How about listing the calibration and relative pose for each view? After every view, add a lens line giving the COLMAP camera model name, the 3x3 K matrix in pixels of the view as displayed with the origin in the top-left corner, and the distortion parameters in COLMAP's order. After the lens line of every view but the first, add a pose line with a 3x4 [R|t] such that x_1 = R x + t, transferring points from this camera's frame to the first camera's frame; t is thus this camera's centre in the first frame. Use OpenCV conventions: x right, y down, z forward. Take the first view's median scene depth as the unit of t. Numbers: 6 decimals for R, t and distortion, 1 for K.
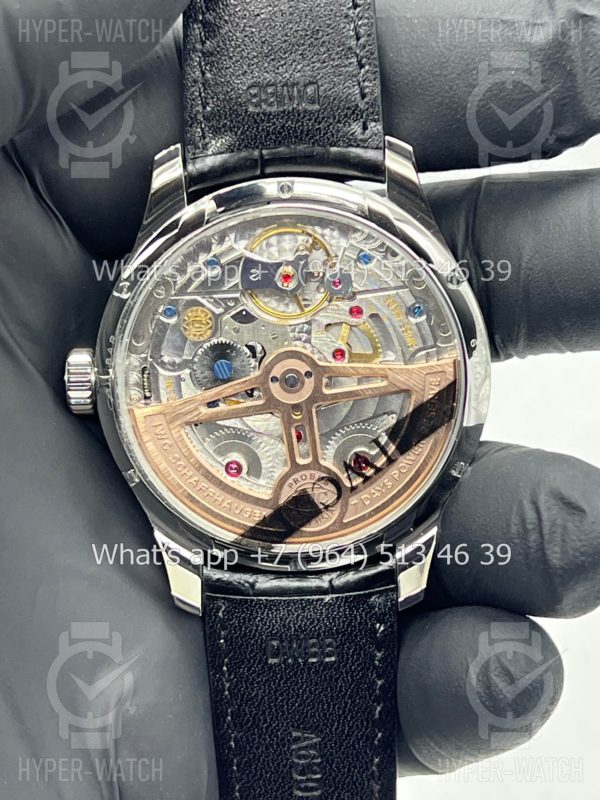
lens RADIAL K [[2116.0, 0, 300.8], [0, 2116.0, 401.6], [0, 0, 1]] dist [0.262134, 0.000000]
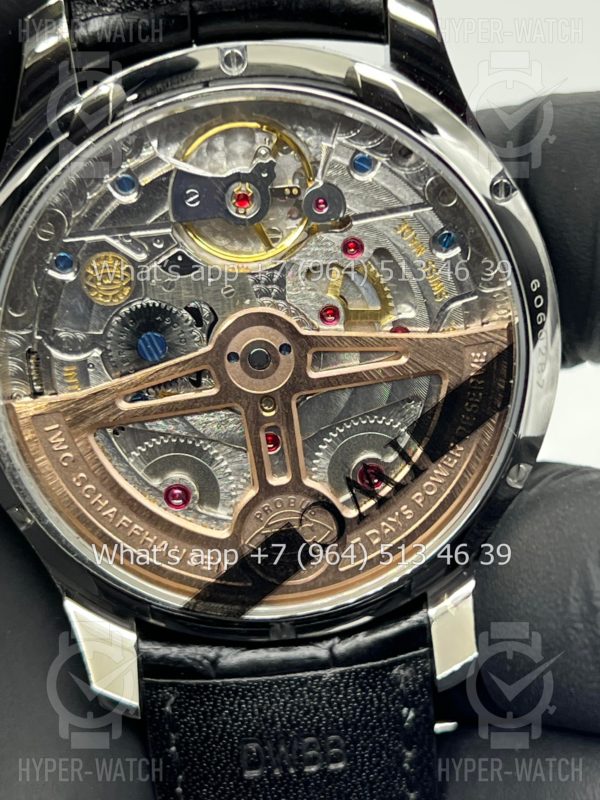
lens RADIAL K [[2116.0, 0, 298.6], [0, 2116.0, 397.4], [0, 0, 1]] dist [0.262134, 0.000000]
pose [[0.997498, -0.056969, 0.041851, -0.020035], [0.053463, 0.995313, 0.080587, -0.049533], [-0.046245, -0.078148, 0.995869, 0.350106]]
